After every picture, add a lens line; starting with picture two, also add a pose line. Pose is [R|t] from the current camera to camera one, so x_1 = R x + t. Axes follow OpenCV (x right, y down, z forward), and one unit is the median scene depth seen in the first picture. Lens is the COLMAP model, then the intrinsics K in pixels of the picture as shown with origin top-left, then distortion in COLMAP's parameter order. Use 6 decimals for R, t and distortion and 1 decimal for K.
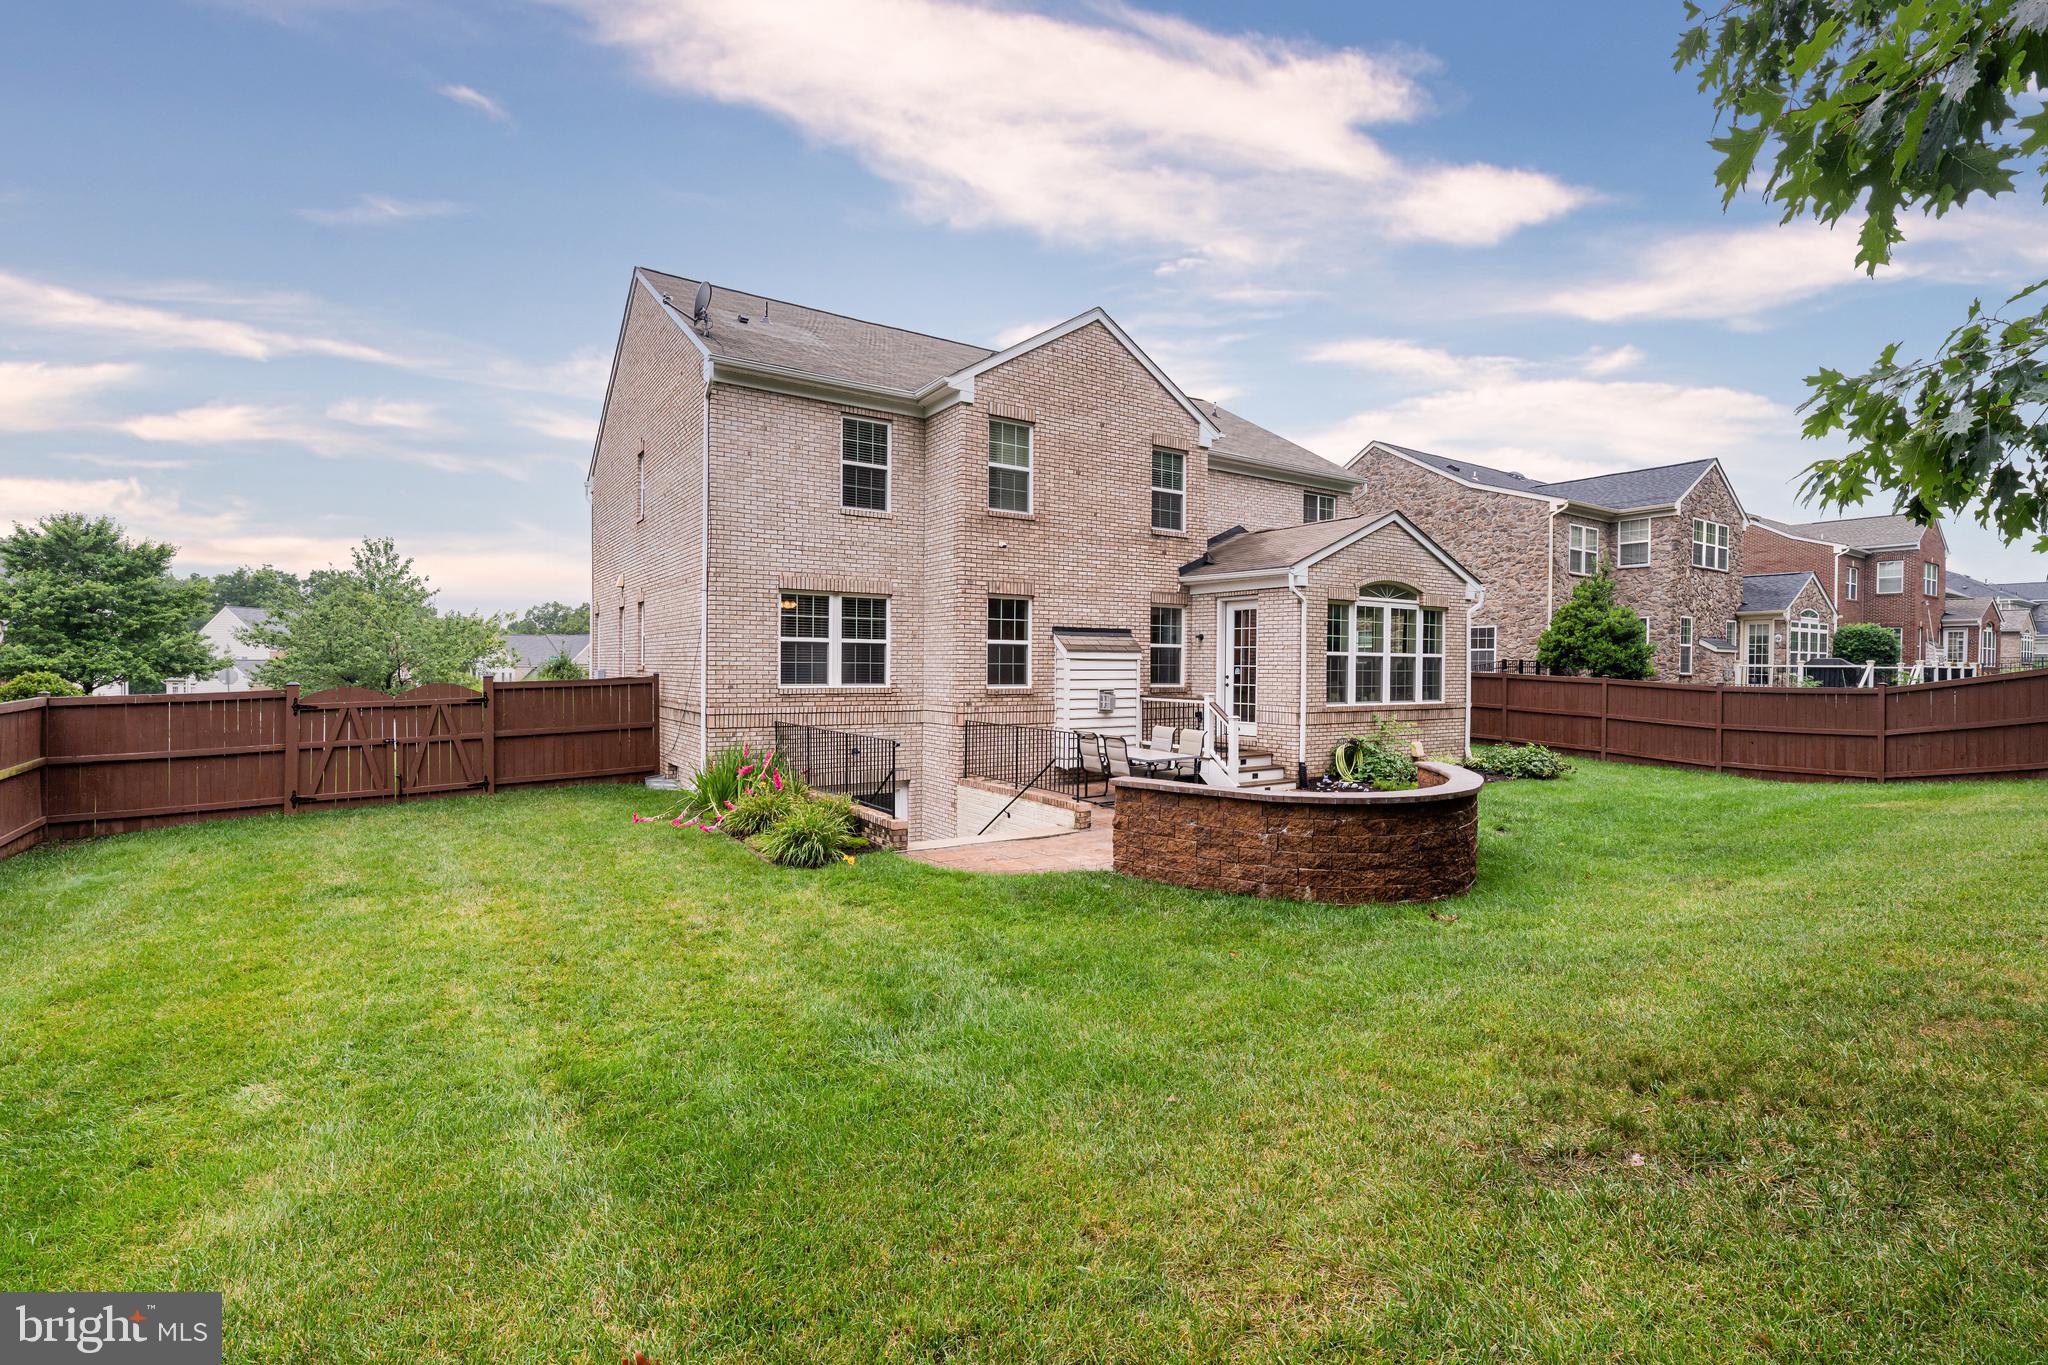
lens RADIAL K [[913.3, 0, 1020.9], [0, 913.3, 679.4], [0, 0, 1]] dist [0.001141, 0.000265]
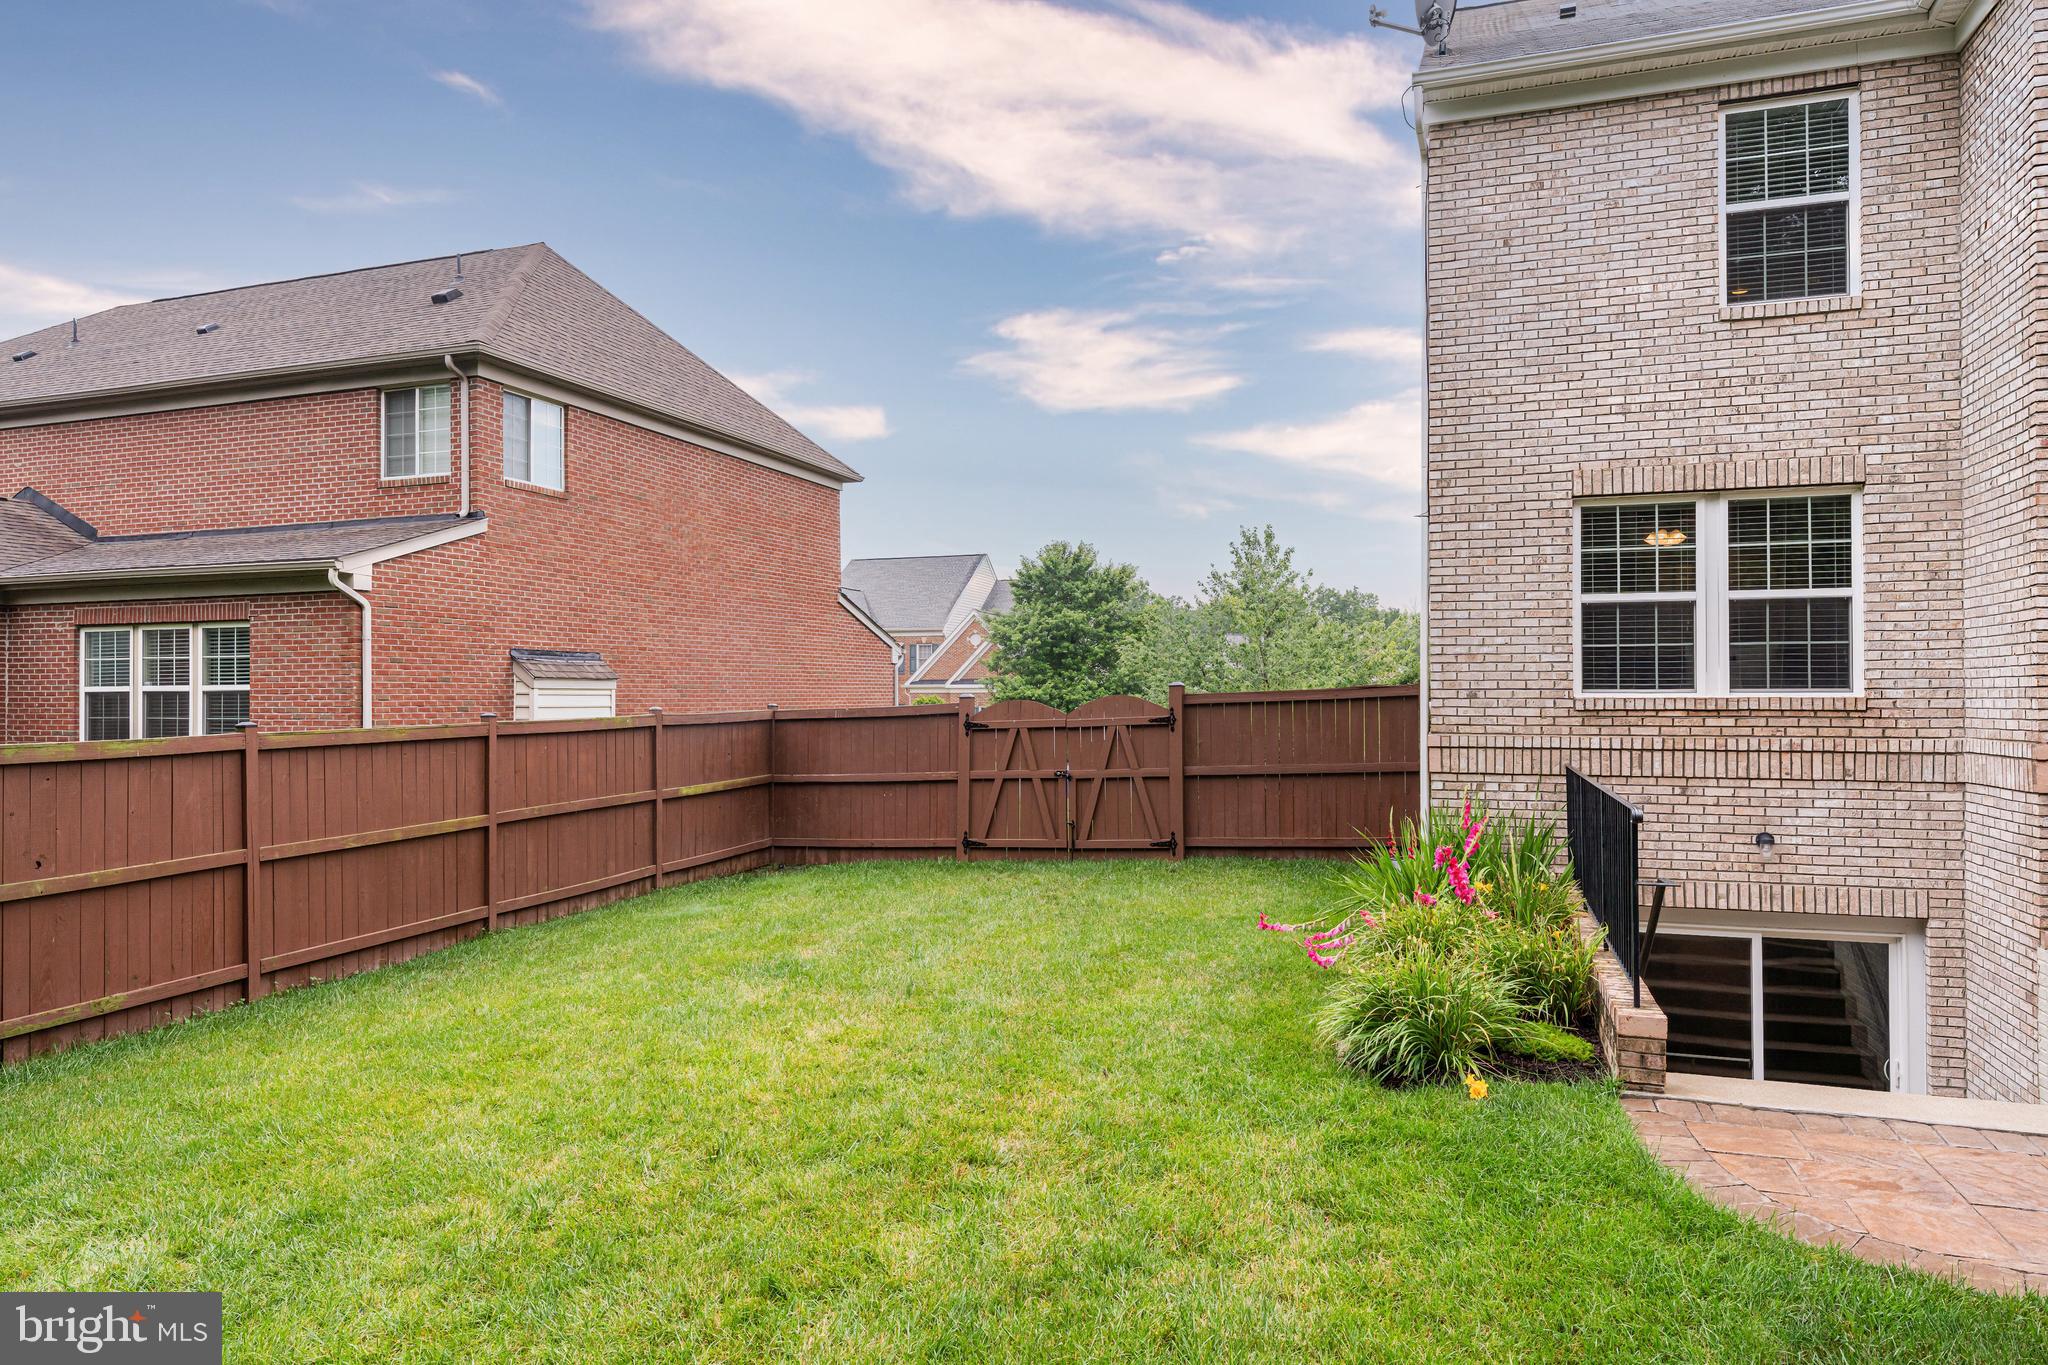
lens RADIAL K [[1290.1, 0, 1012.9], [0, 1290.1, 684.1], [0, 0, 1]] dist [0.004737, -0.000407]
pose [[0.604008, -0.017876, -0.796778, 0.100362], [-0.005087, 0.999642, -0.026283, 0.020670], [0.796962, 0.019928, 0.603700, 0.309997]]
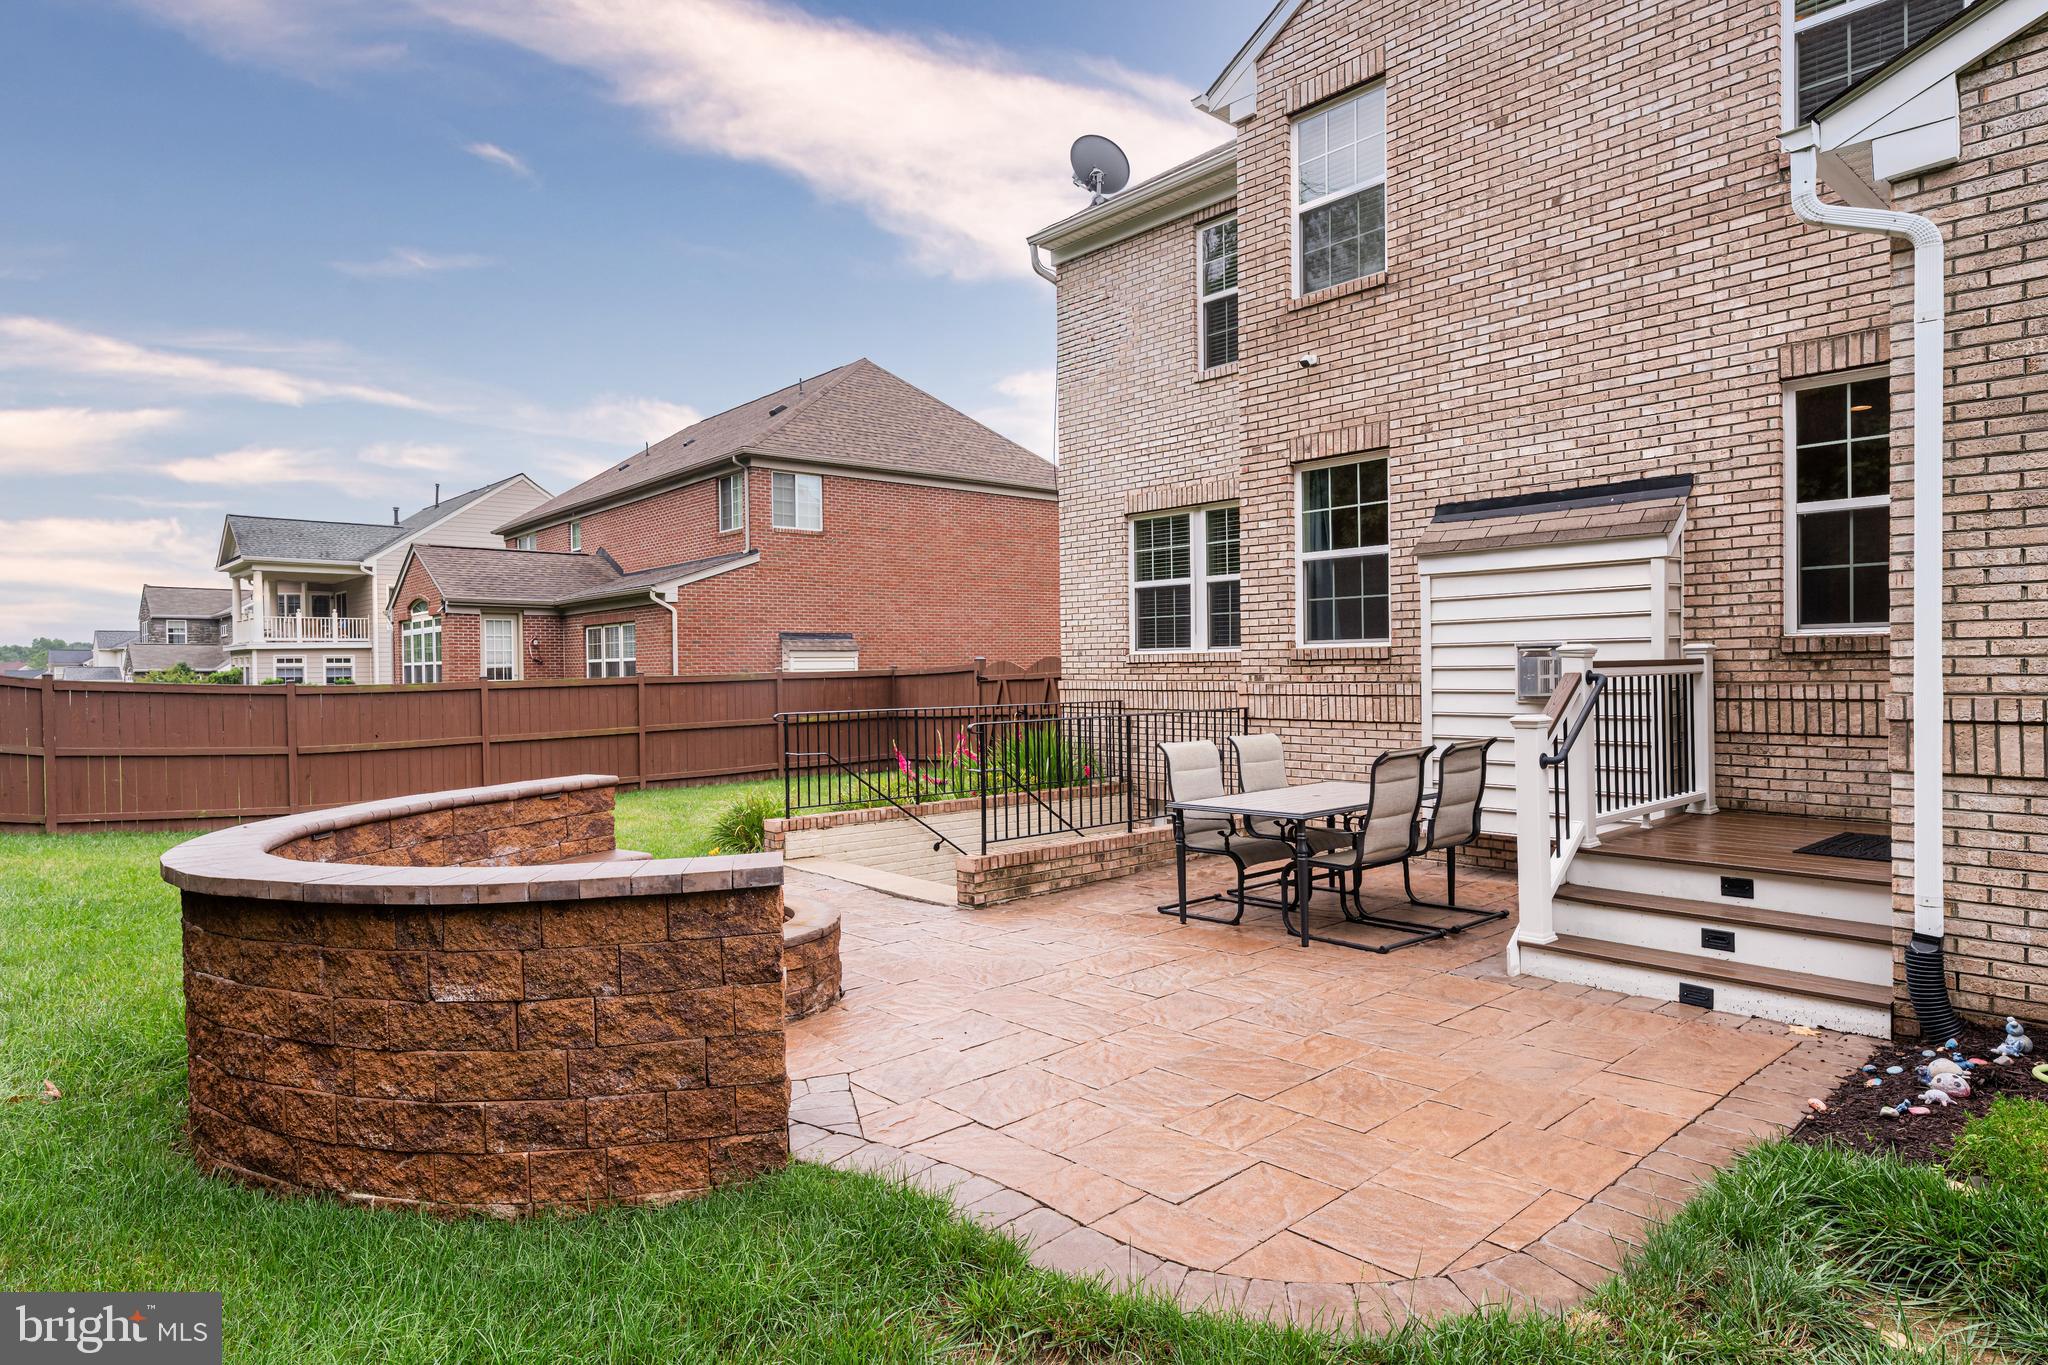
lens RADIAL K [[1152.2, 0, 1010.2], [0, 1152.2, 679.8], [0, 0, 1]] dist [0.003560, 0.000277]
pose [[0.129727, 0.000748, -0.991549, 0.568340], [-0.001137, 0.999999, 0.000606, 0.026759], [0.991549, 0.001049, 0.129728, 0.734070]]
